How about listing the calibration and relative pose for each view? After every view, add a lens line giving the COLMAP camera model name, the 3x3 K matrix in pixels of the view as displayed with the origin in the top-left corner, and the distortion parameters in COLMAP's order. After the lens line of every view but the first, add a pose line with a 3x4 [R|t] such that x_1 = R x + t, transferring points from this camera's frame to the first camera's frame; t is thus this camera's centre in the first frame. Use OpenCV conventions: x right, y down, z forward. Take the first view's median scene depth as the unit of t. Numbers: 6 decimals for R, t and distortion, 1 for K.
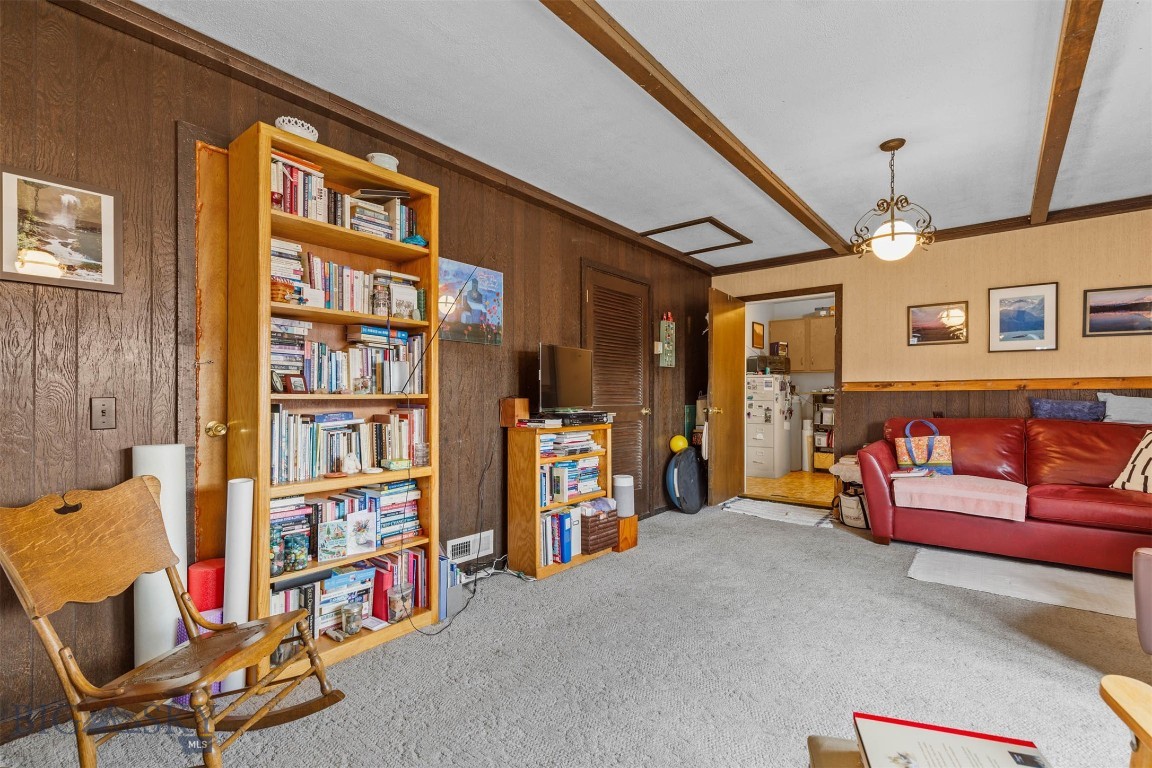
lens RADIAL K [[514.2, 0, 577.2], [0, 514.2, 392.1], [0, 0, 1]] dist [0.003127, 0.000338]
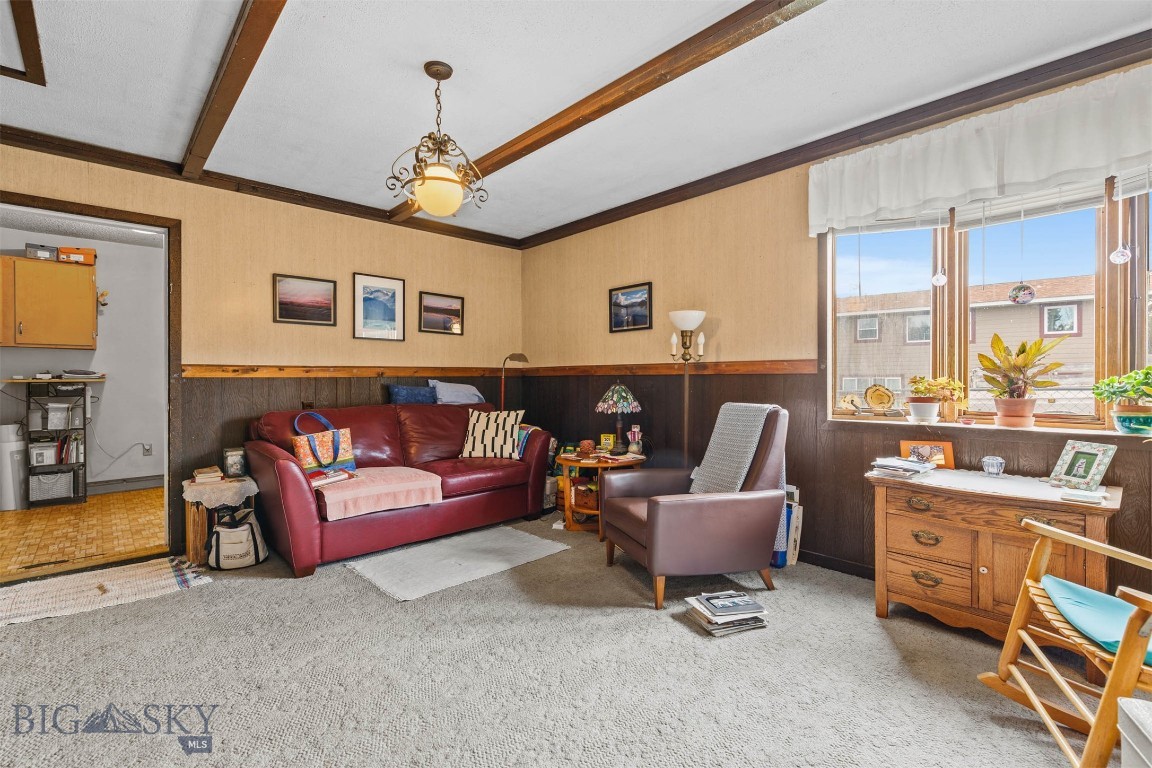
lens RADIAL K [[514.2, 0, 578.1], [0, 514.2, 380.9], [0, 0, 1]] dist [0.003127, 0.000338]
pose [[0.145742, -0.002201, 0.989320, -0.106390], [-0.000212, 0.999997, 0.002256, 0.001204], [-0.989323, -0.000539, 0.145741, 0.466574]]
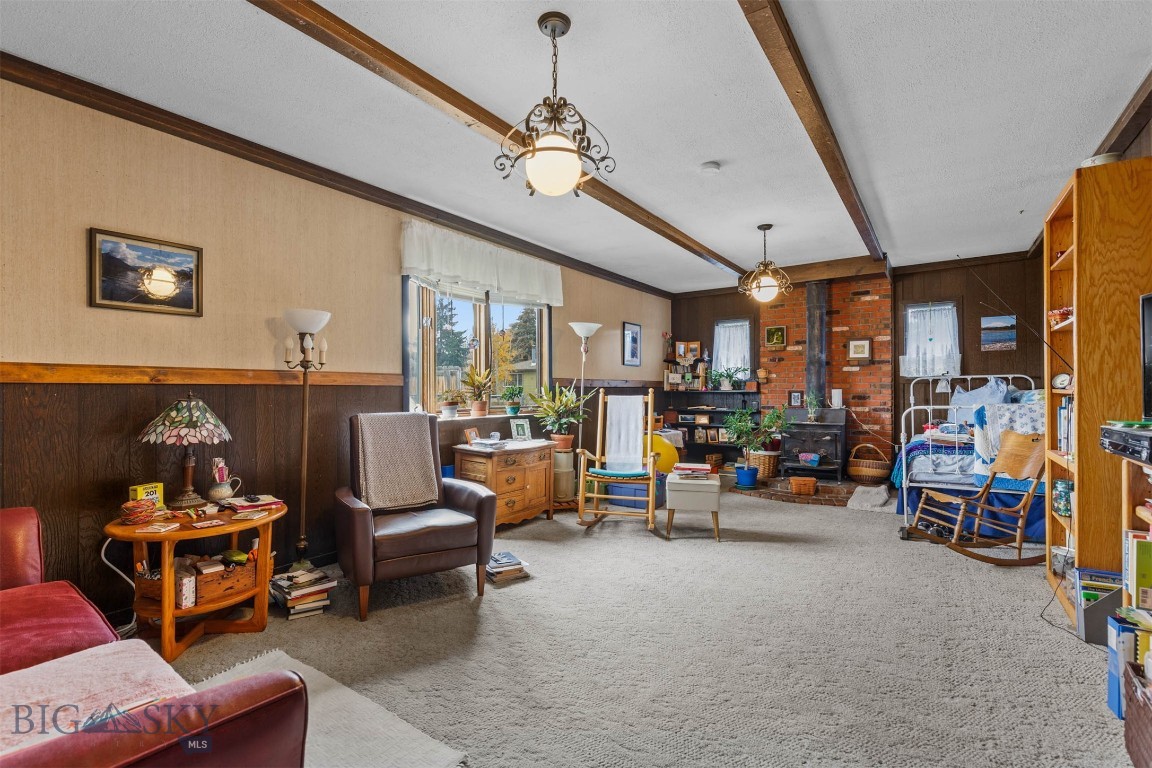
lens RADIAL K [[514.2, 0, 575.5], [0, 514.2, 383.1], [0, 0, 1]] dist [0.003127, 0.000338]
pose [[-0.998220, -0.000264, -0.059634, 0.437914], [0.000471, 0.999924, -0.012302, -0.001230], [0.059633, -0.012308, -0.998144, 1.173955]]
